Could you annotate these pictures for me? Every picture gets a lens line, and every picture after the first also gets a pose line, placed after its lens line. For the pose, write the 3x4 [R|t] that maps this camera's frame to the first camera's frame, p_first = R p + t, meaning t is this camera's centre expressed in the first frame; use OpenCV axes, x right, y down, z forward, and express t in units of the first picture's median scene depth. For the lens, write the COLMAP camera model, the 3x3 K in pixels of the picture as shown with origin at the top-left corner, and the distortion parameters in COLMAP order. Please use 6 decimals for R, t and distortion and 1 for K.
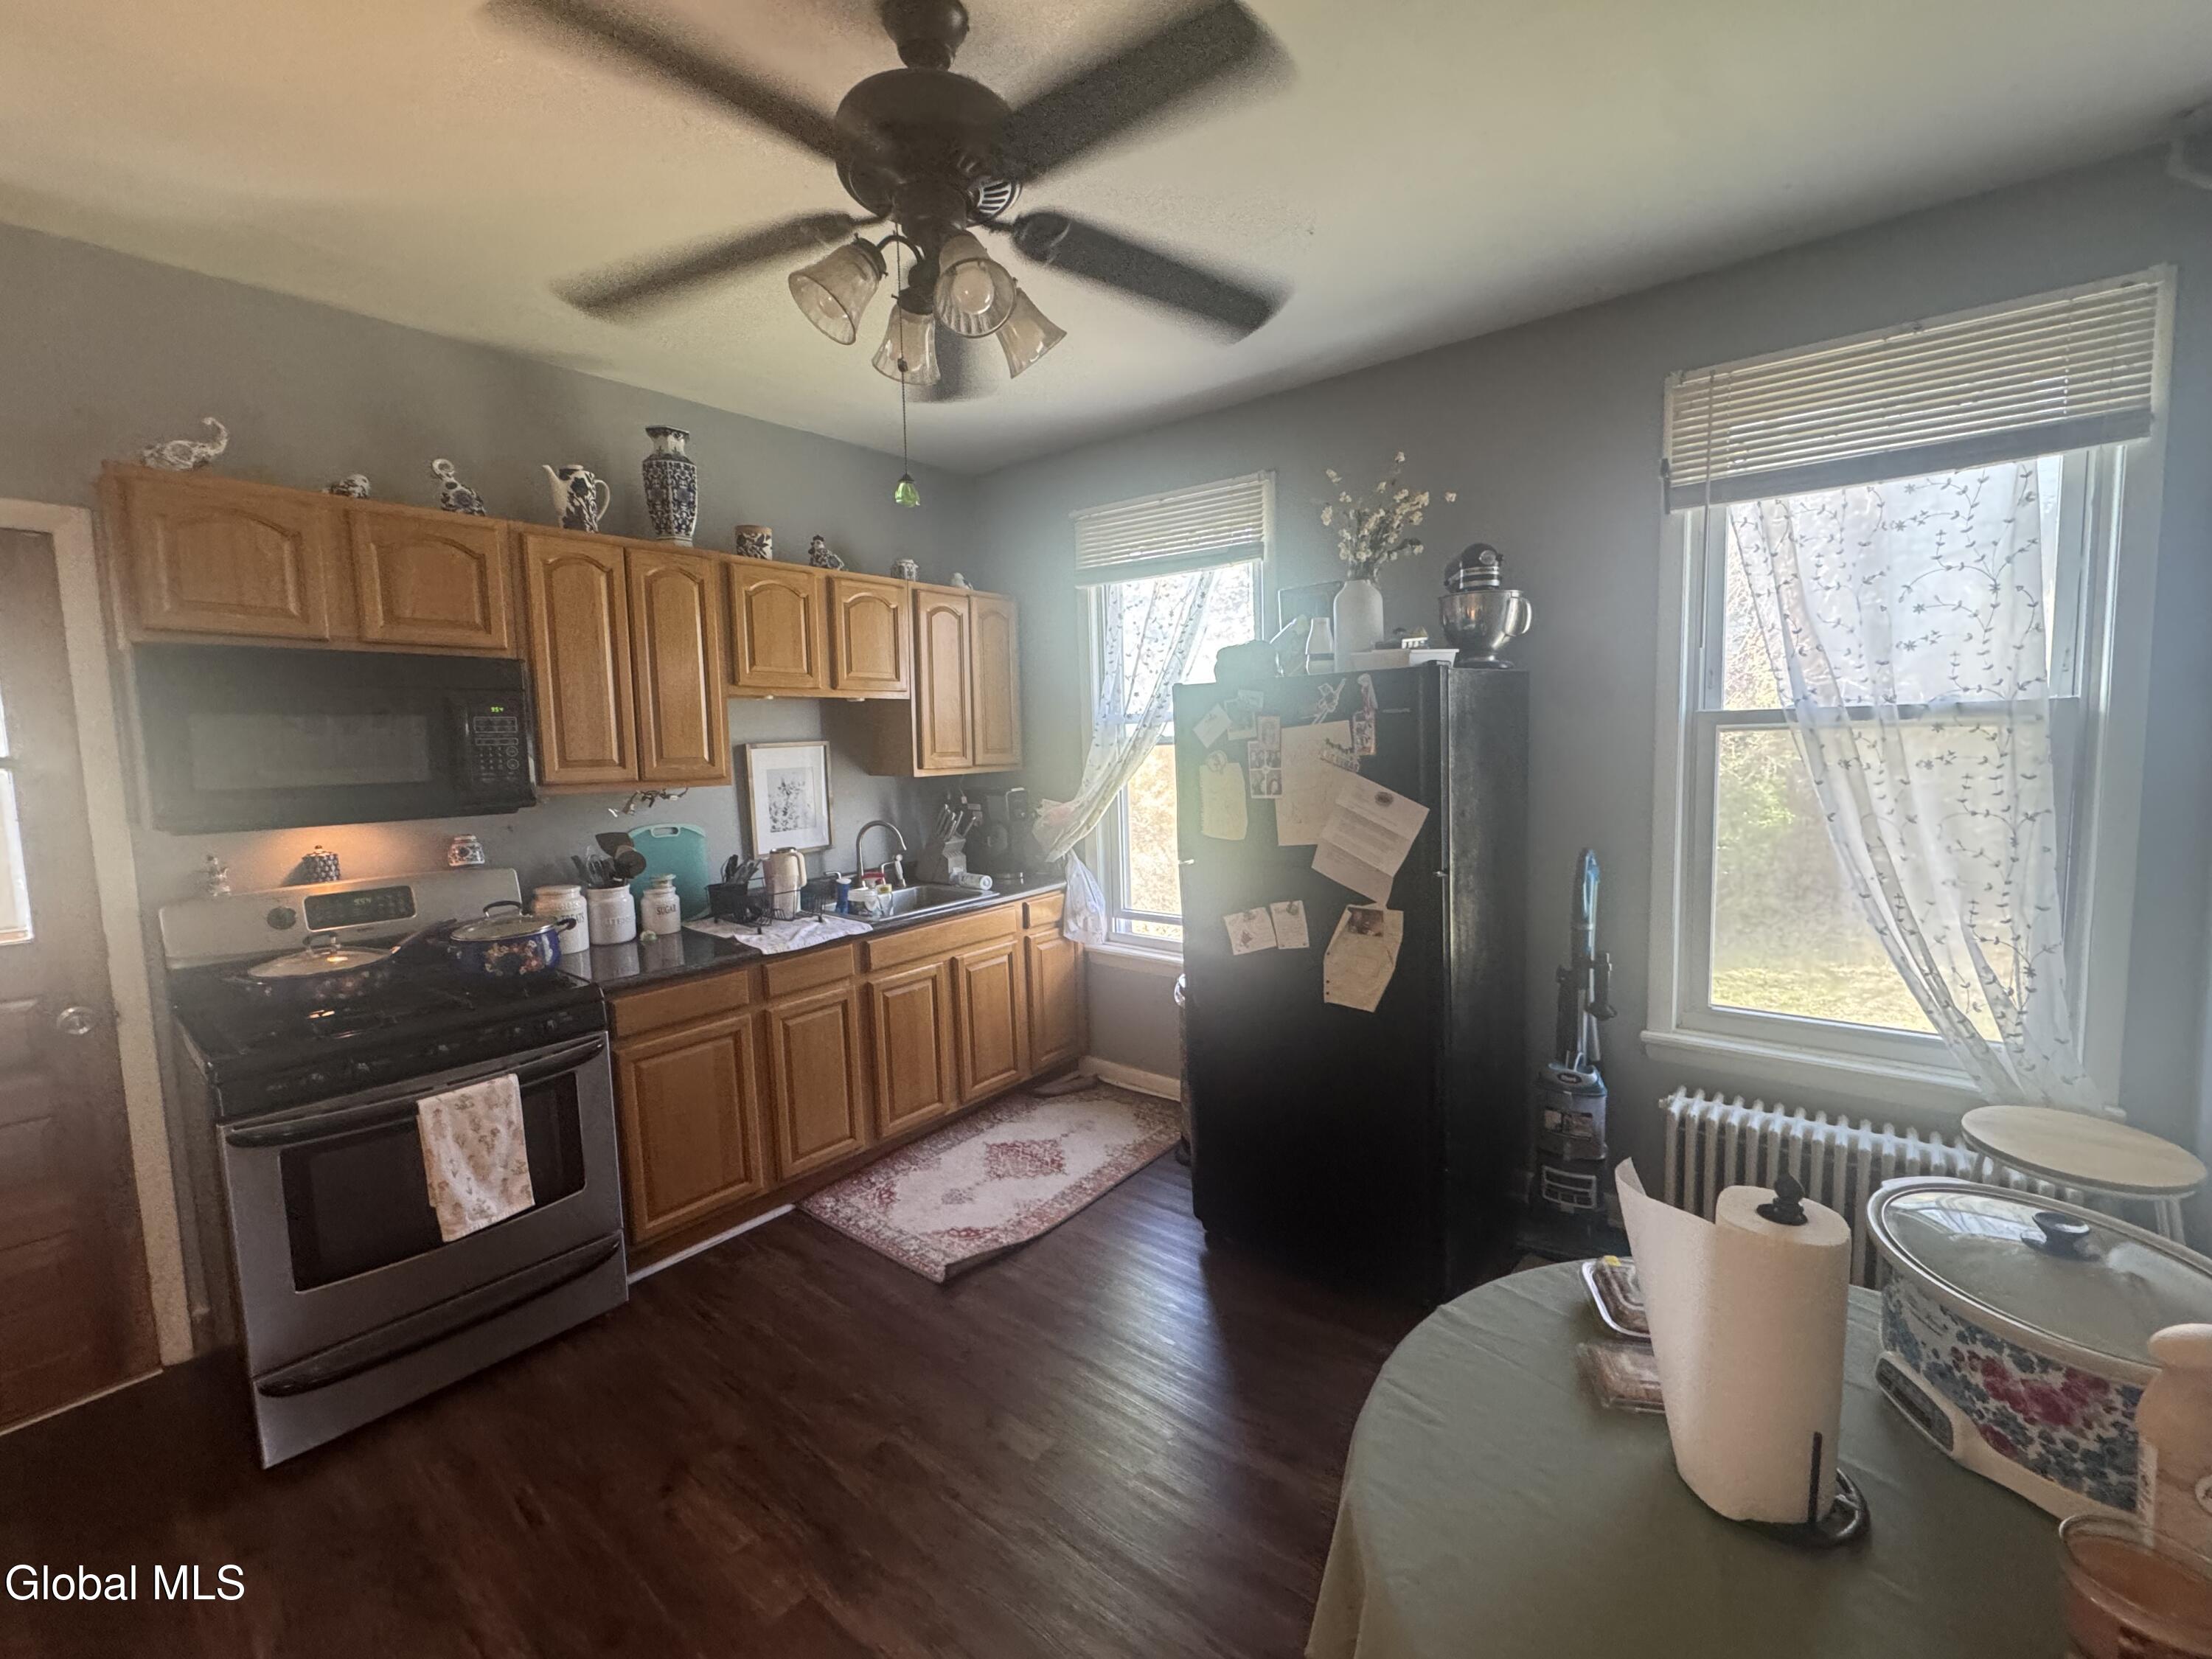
lens RADIAL K [[908.8, 0, 1099.0], [0, 908.8, 845.1], [0, 0, 1]] dist [-0.004789, -0.000227]
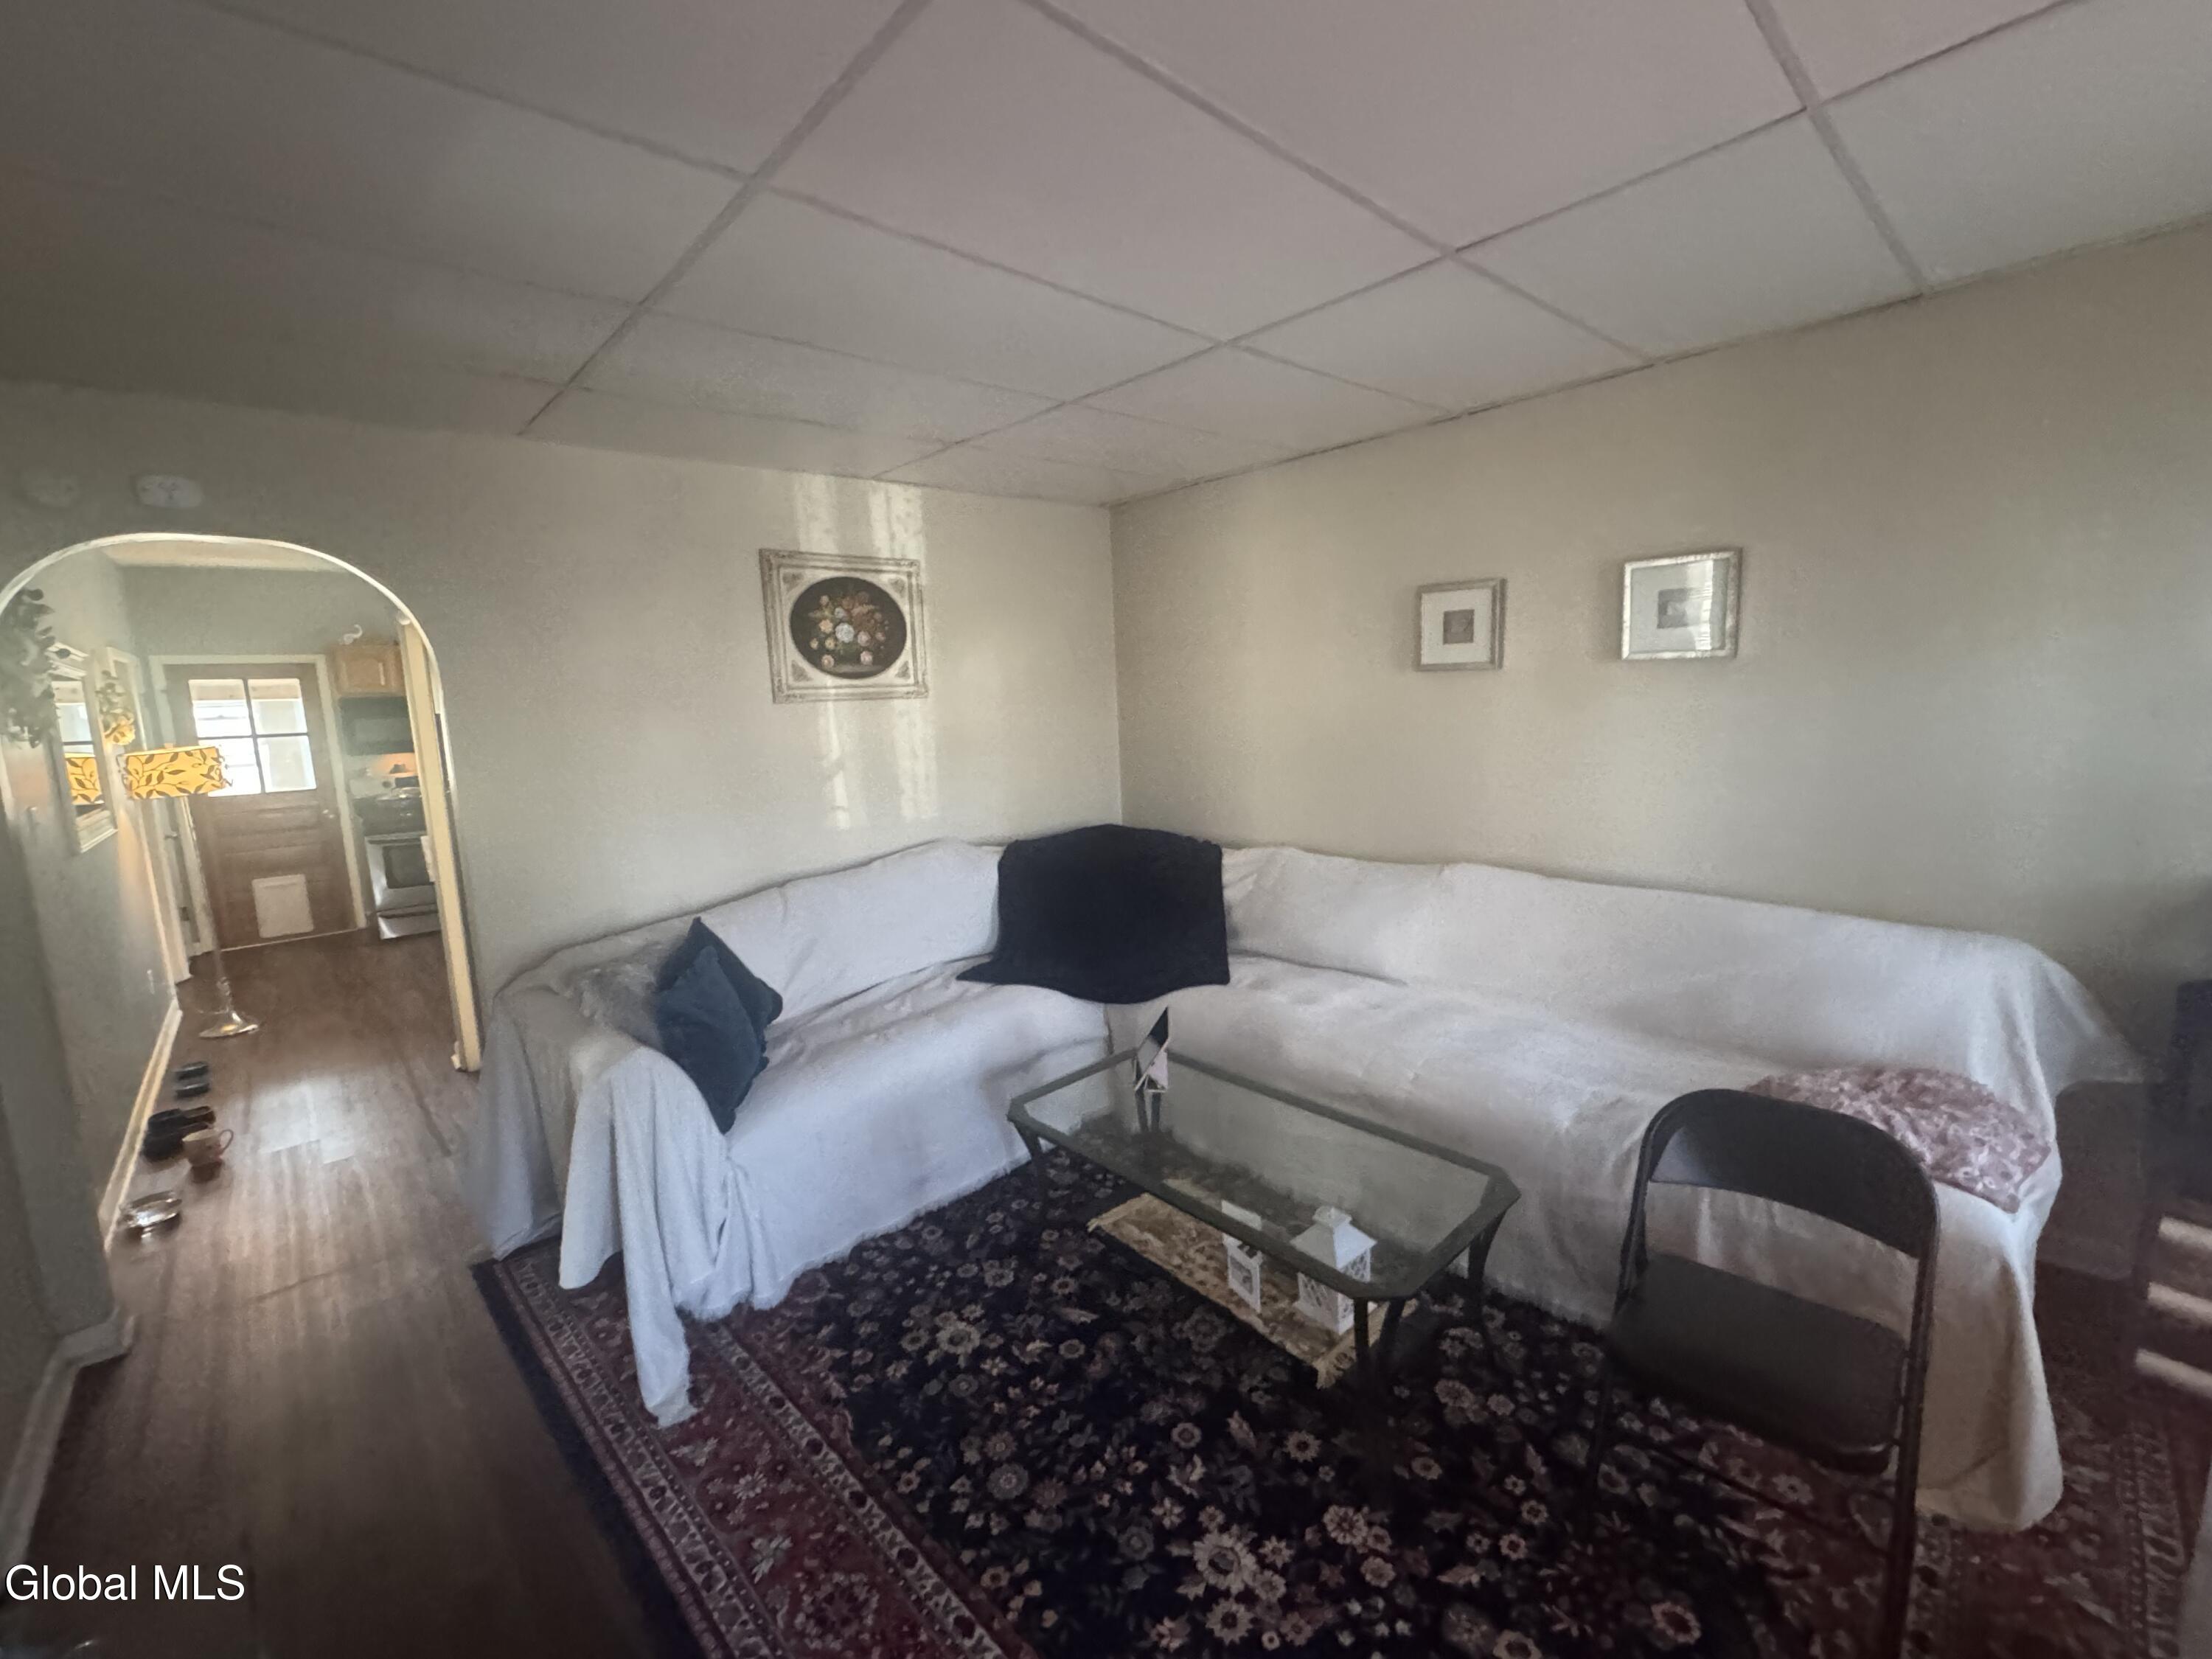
lens RADIAL K [[908.8, 0, 1099.7], [0, 908.8, 830.9], [0, 0, 1]] dist [-0.004789, -0.000227]
pose [[0.990418, 0.020422, -0.136586, 1.992347], [-0.010881, 0.997471, 0.070236, -0.002660], [0.137675, -0.068077, 0.988135, -1.780904]]
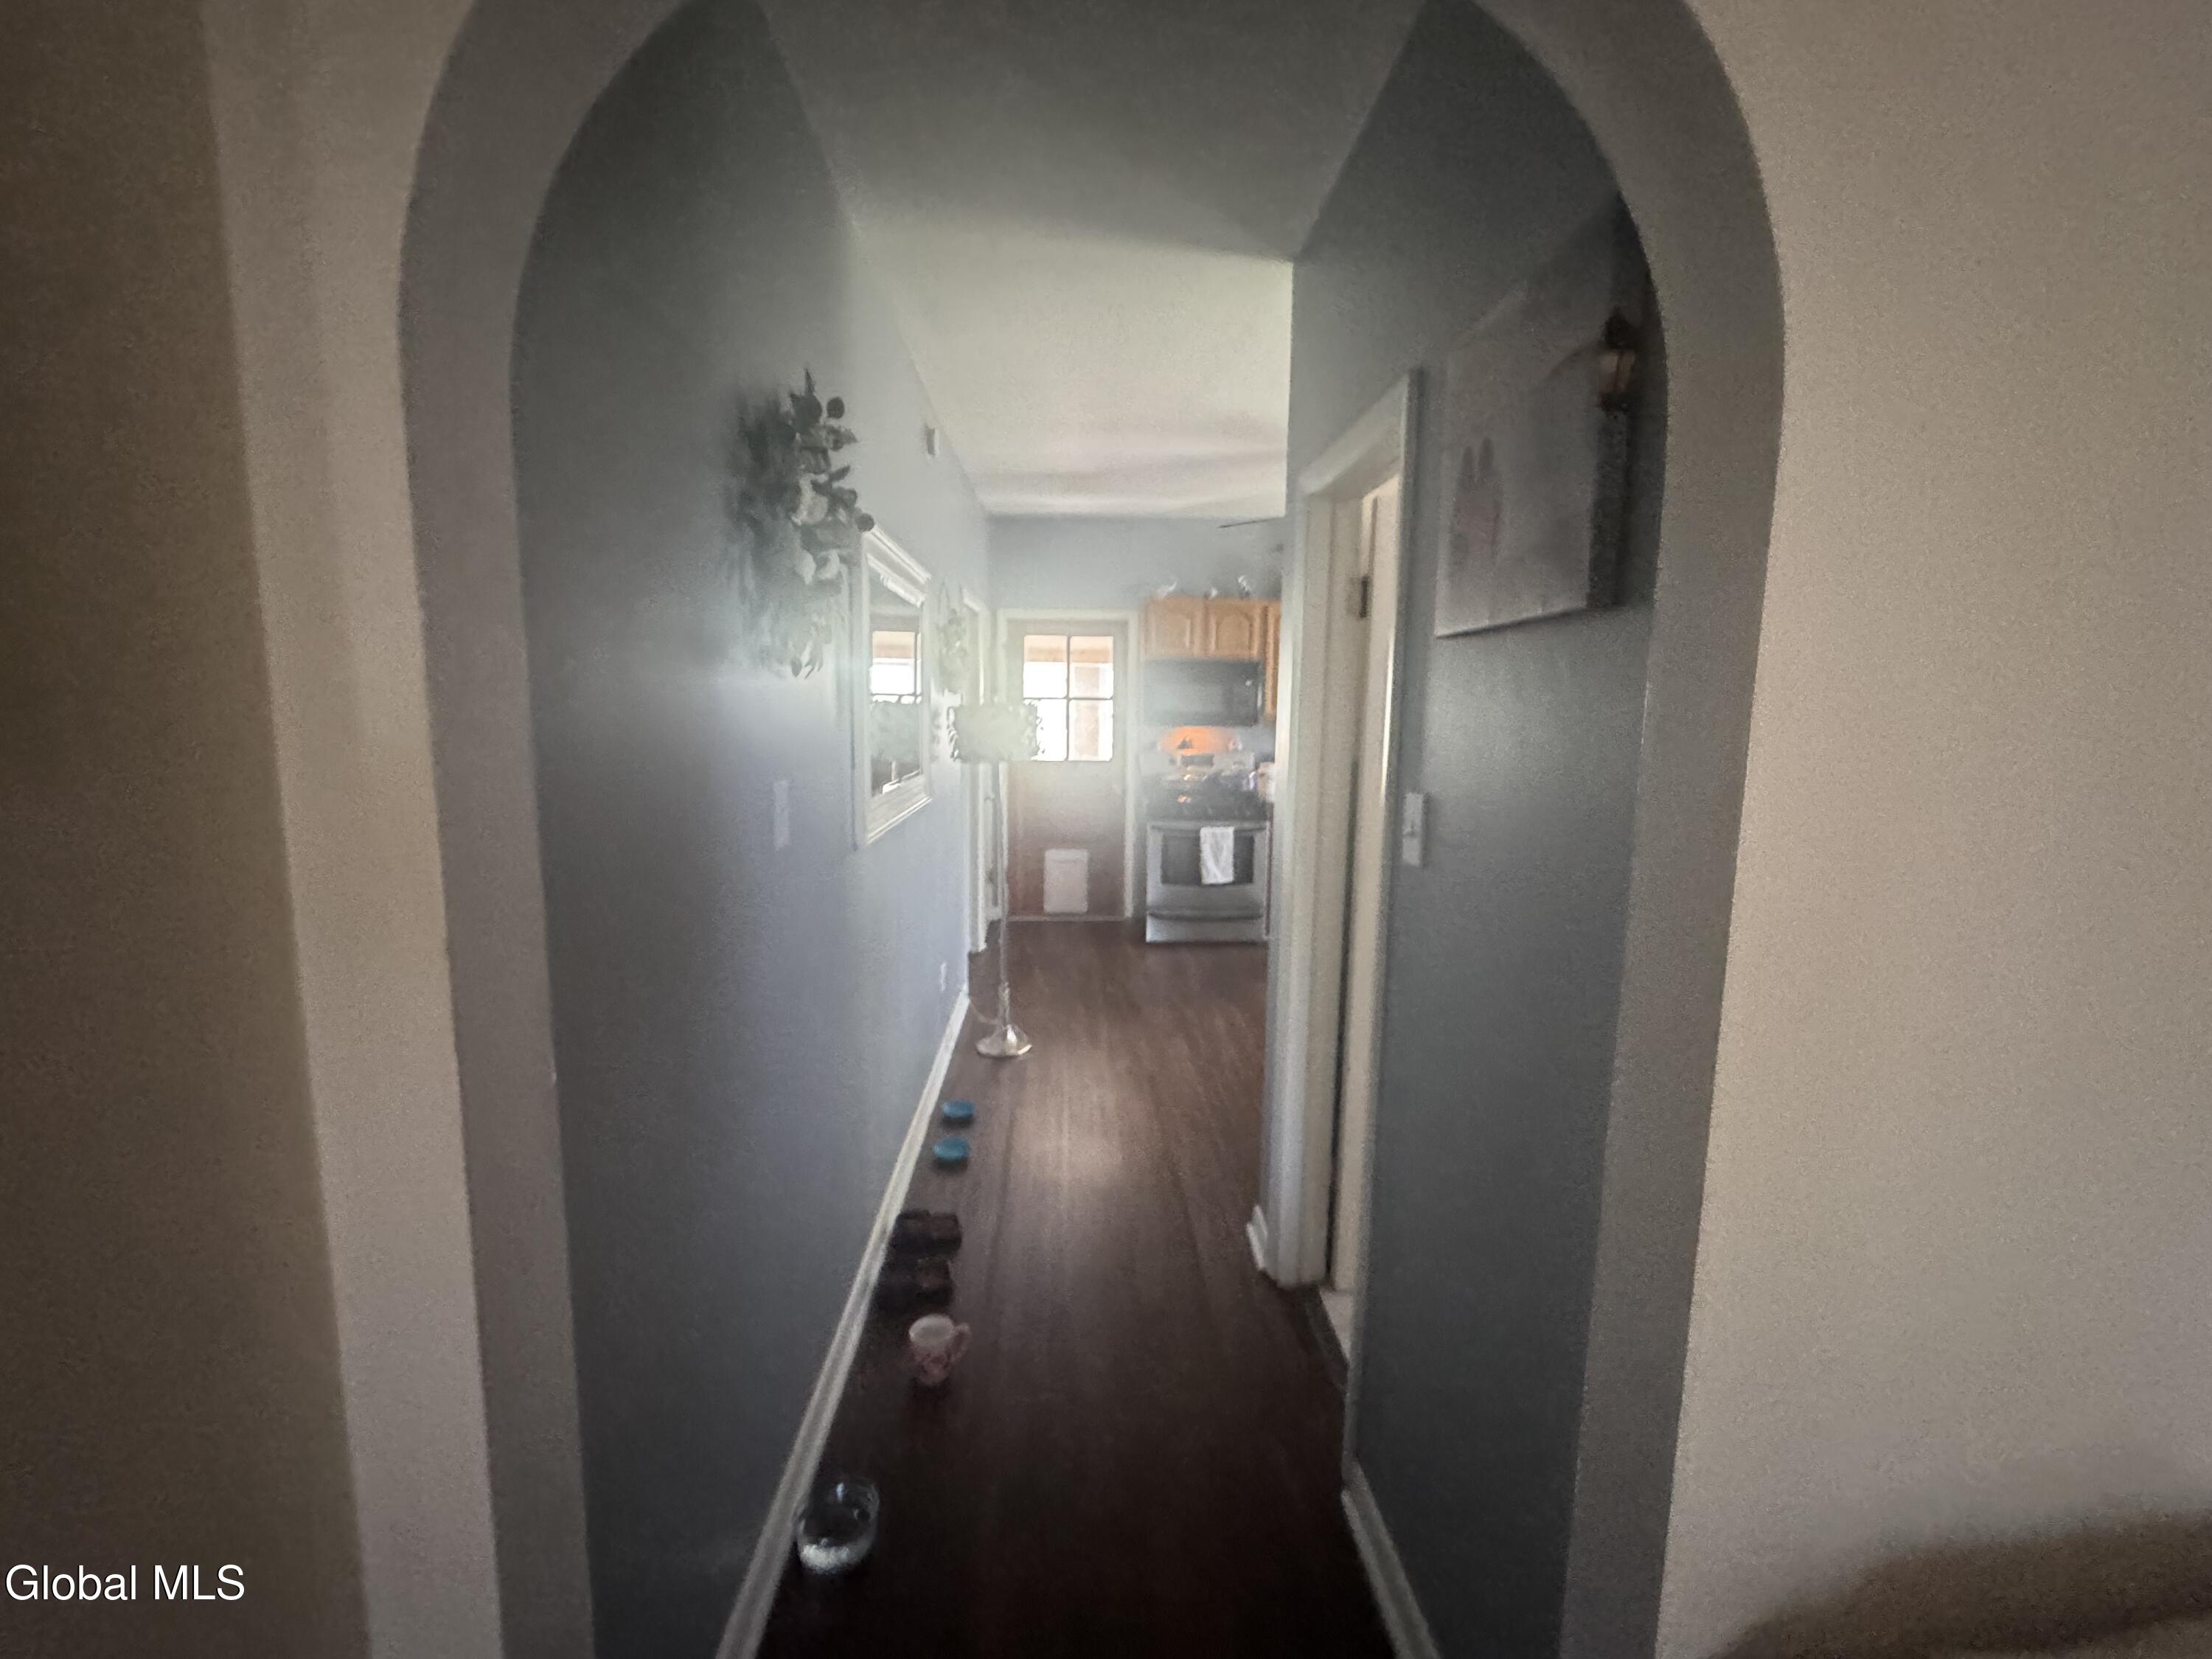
lens RADIAL K [[908.8, 0, 1103.3], [0, 908.8, 828.9], [0, 0, 1]] dist [-0.004789, -0.000227]
pose [[0.666741, 0.137610, -0.732475, 0.976494], [-0.096558, 0.990472, 0.098188, 0.036928], [0.739008, 0.005260, 0.673676, -0.982489]]
